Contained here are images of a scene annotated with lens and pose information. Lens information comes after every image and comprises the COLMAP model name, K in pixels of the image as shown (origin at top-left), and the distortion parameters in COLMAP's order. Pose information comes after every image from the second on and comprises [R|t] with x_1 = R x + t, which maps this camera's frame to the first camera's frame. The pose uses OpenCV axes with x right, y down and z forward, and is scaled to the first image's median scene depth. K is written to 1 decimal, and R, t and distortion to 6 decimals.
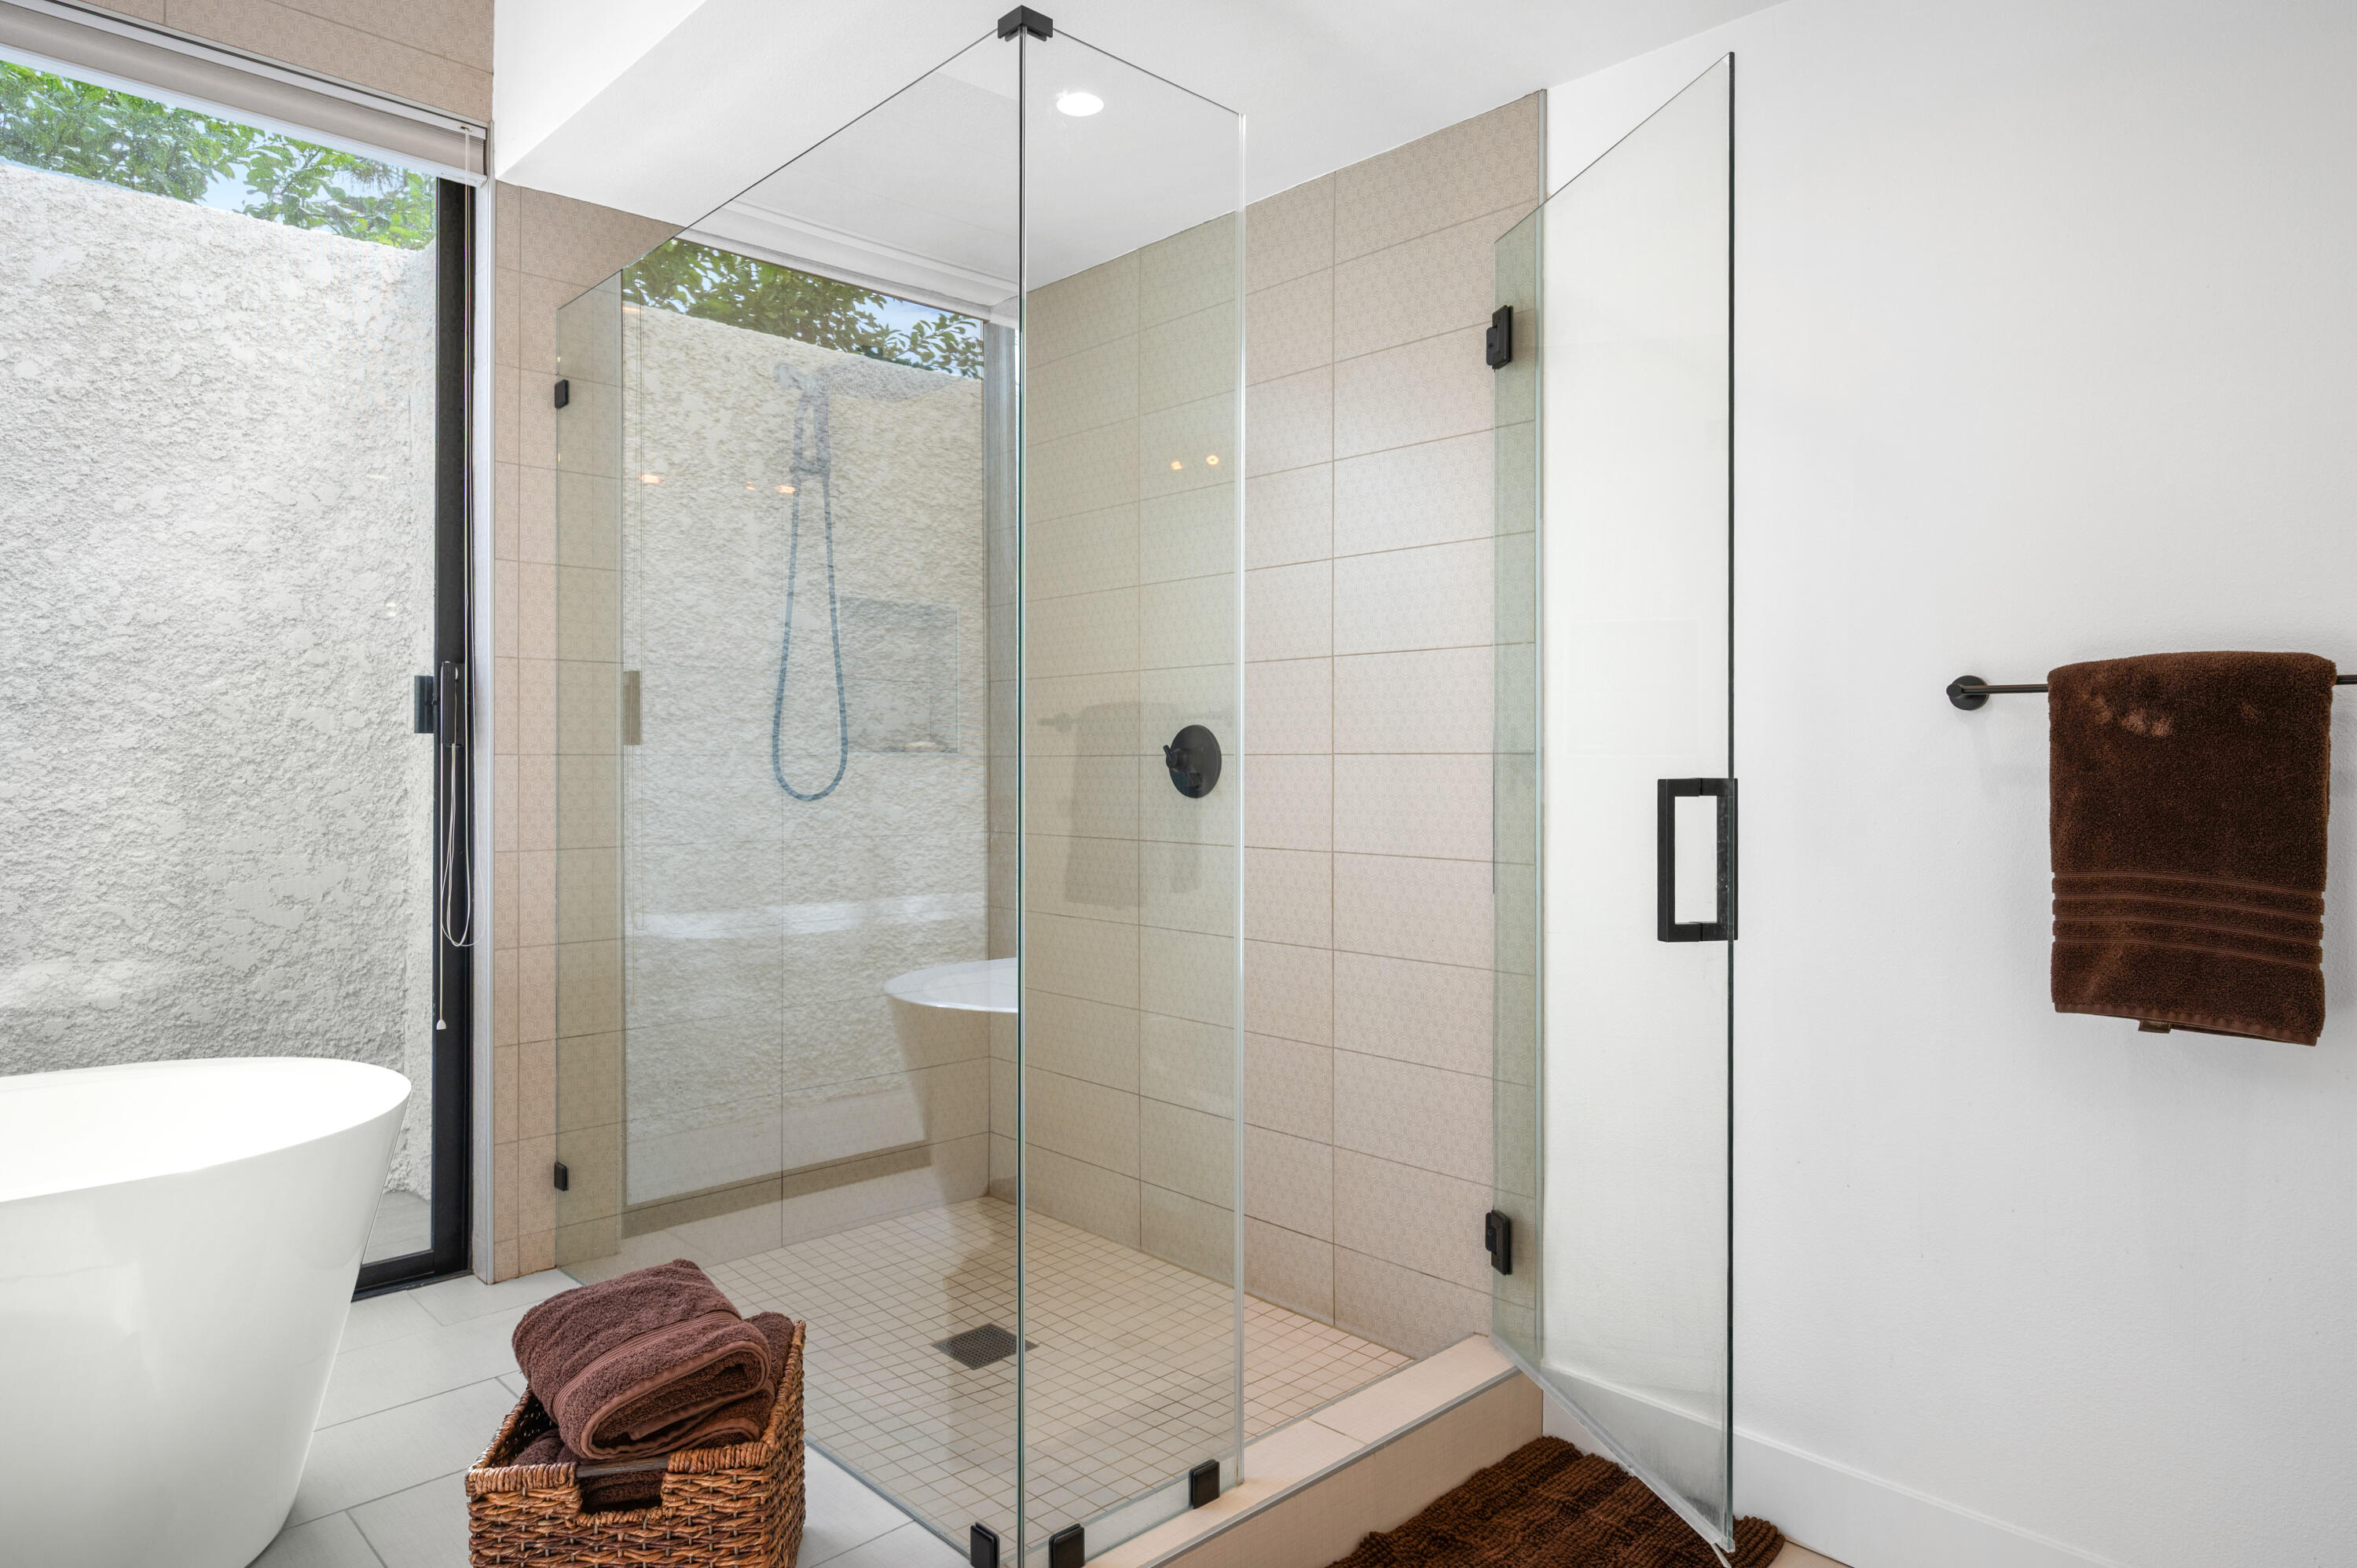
lens RADIAL K [[1390.5, 0, 1178.9], [0, 1390.5, 760.8], [0, 0, 1]] dist [-0.002712, 0.000904]
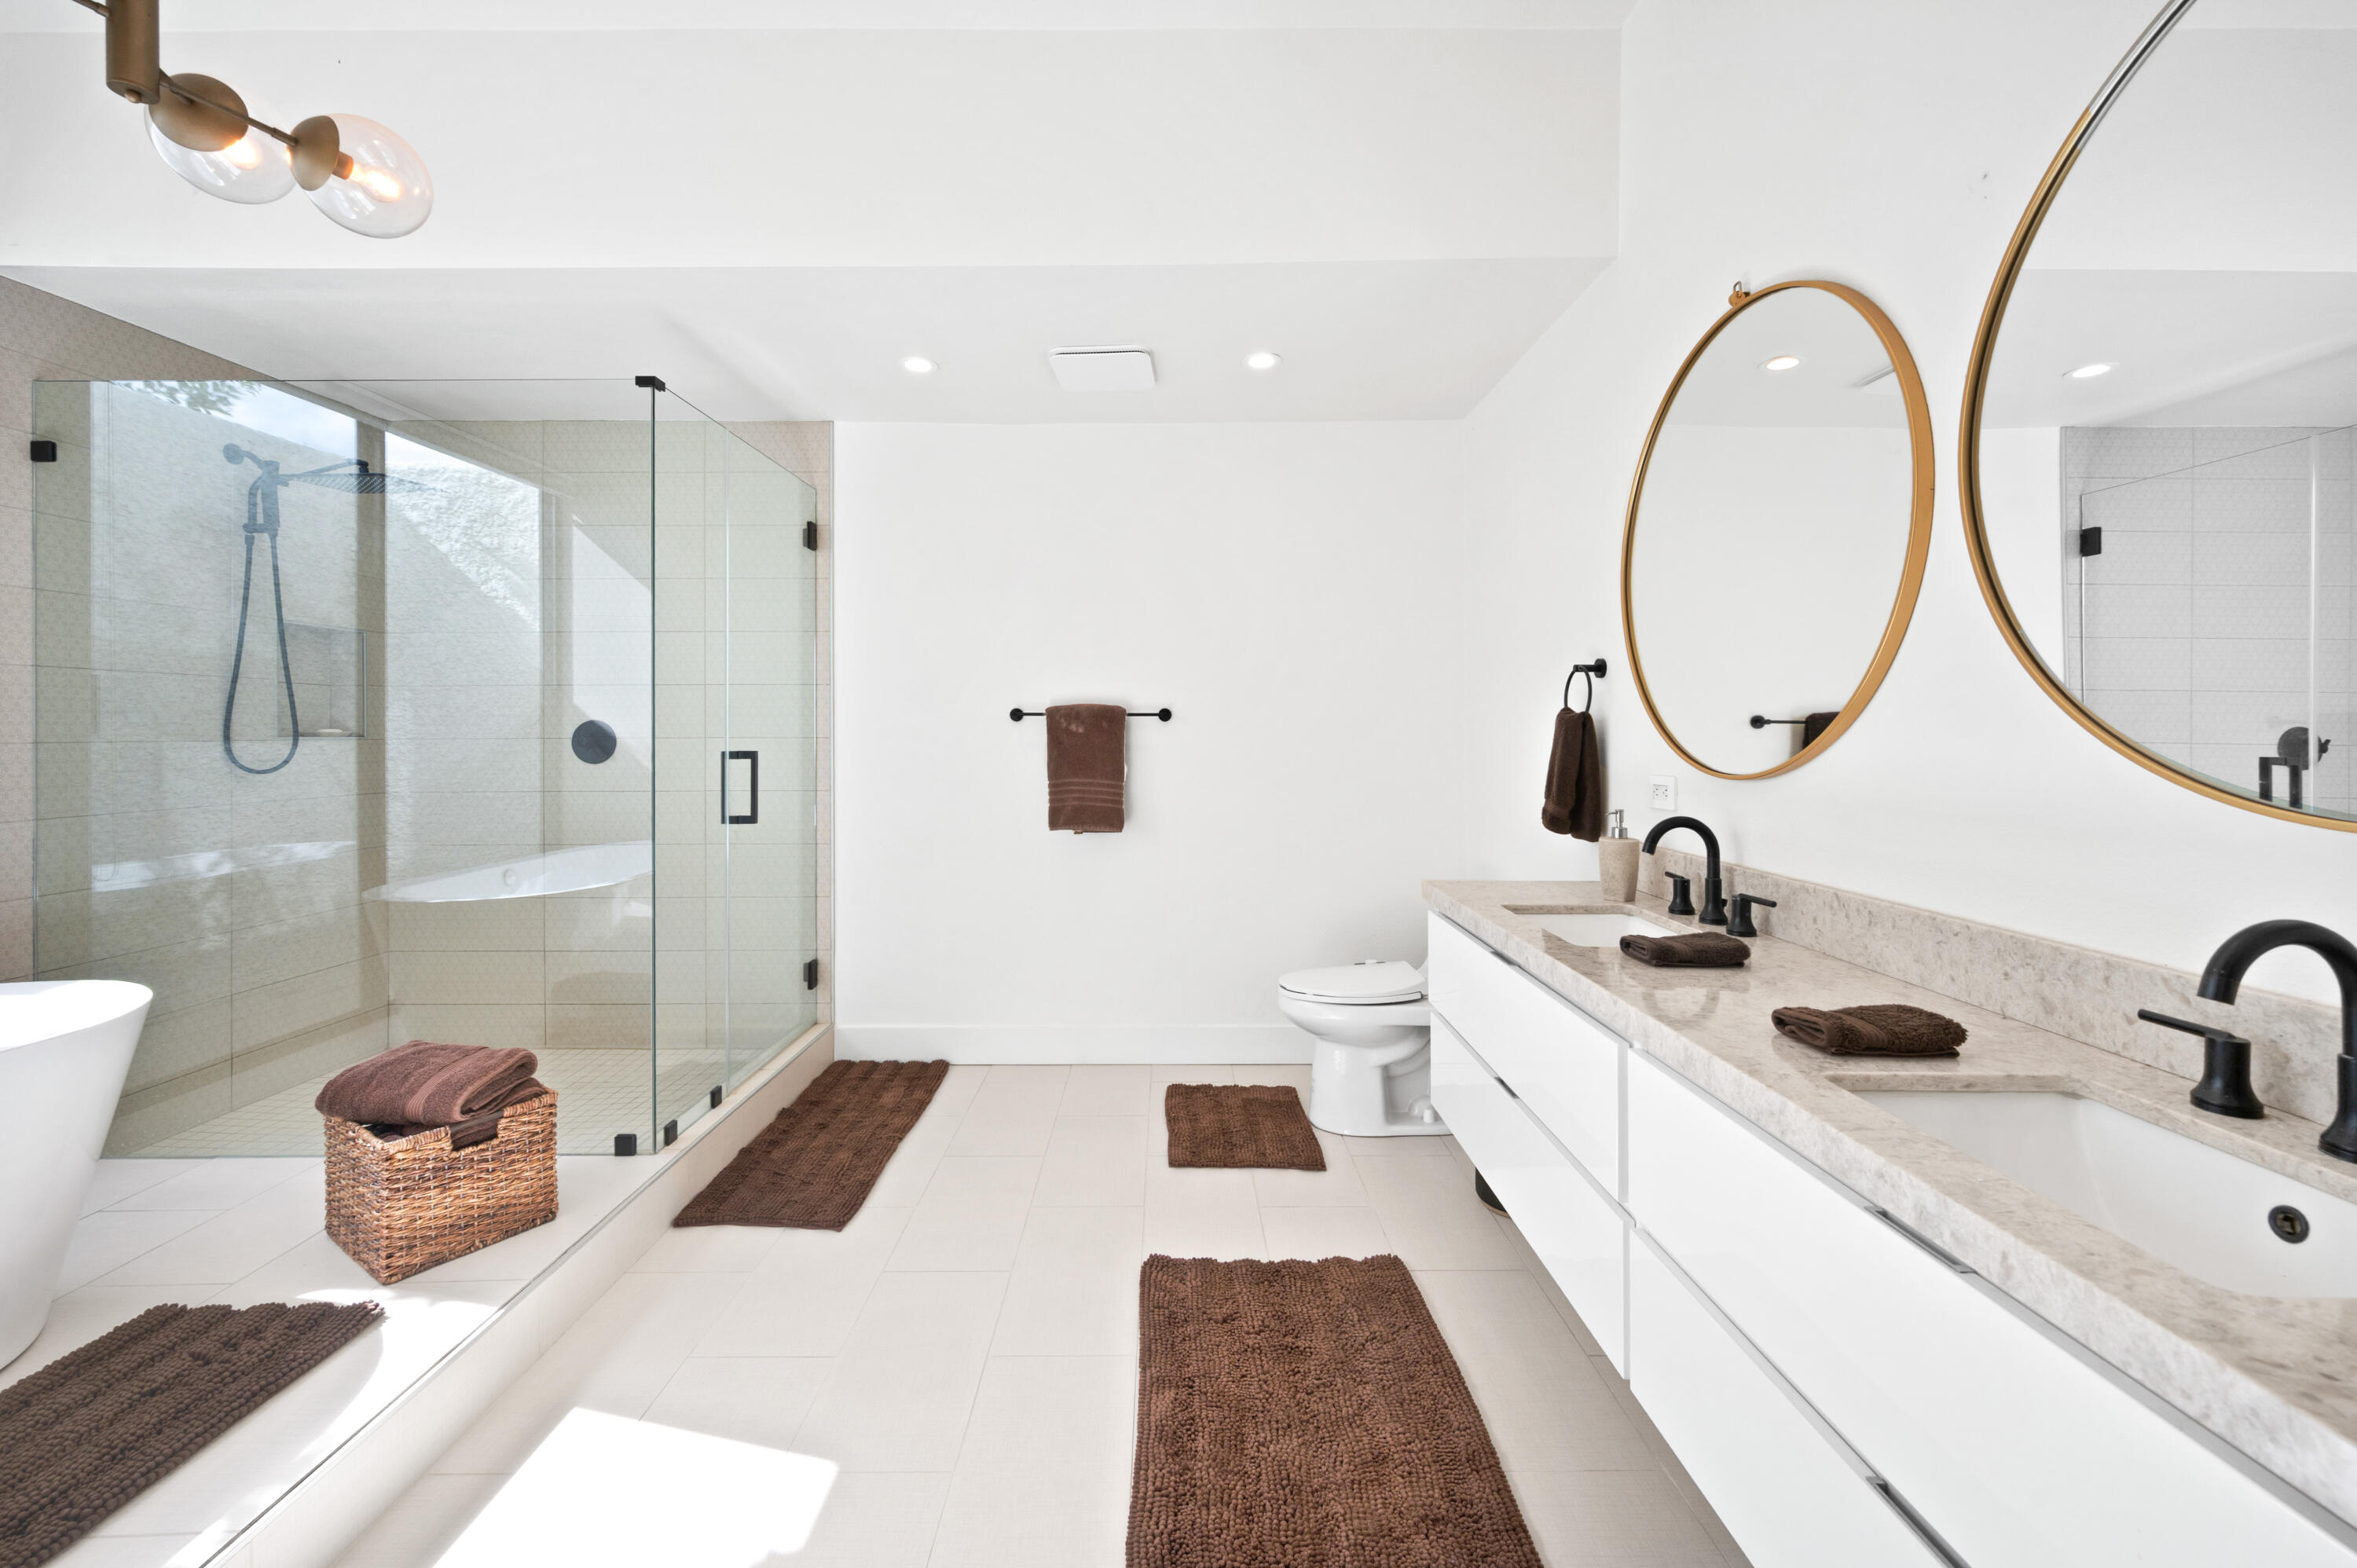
lens RADIAL K [[954.4, 0, 1149.1], [0, 954.4, 734.1], [0, 0, 1]] dist [0.001474, 0.000787]
pose [[0.706364, -0.004913, 0.707832, -0.348698], [0.003119, 0.999988, 0.003828, -0.011906], [-0.707842, -0.000496, 0.706371, -0.296427]]
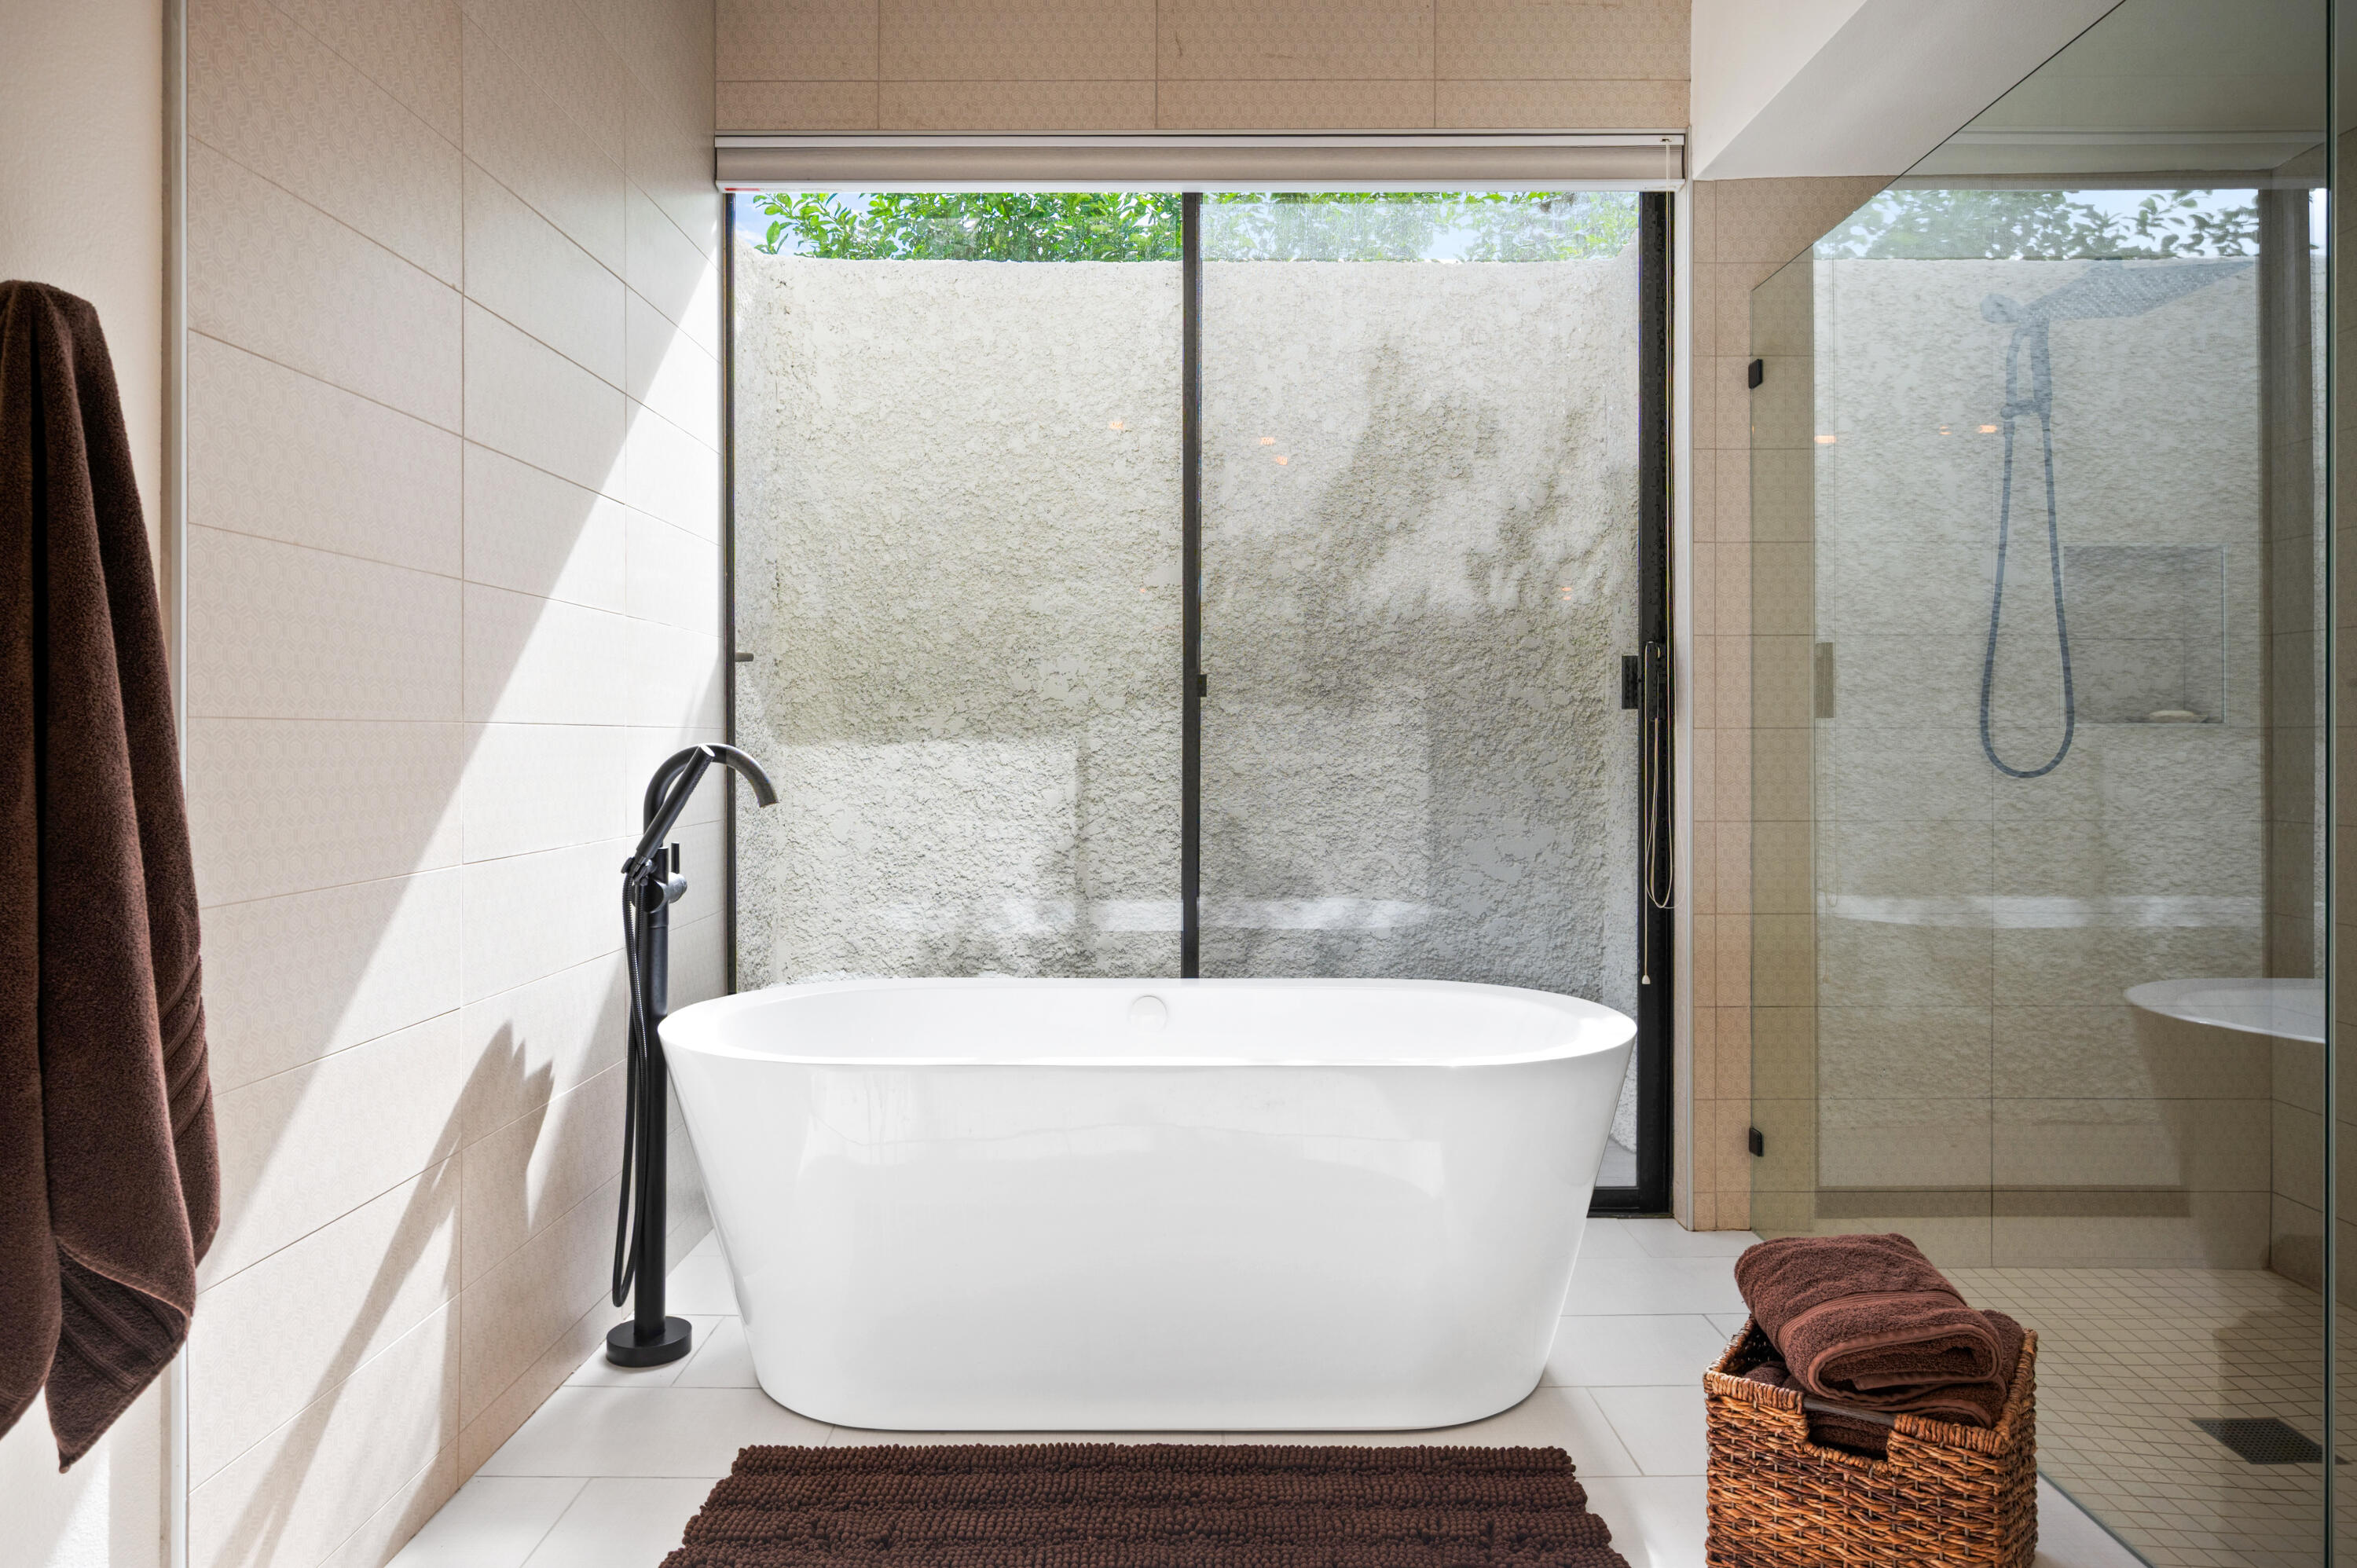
lens RADIAL K [[1480.7, 0, 1170.5], [0, 1480.7, 737.7], [0, 0, 1]] dist [-0.013633, 0.006630]
pose [[0.716730, -0.001741, -0.697348, 0.002838], [0.002207, 0.999998, -0.000229, 0.002272], [0.697347, -0.001375, 0.716732, -0.073465]]
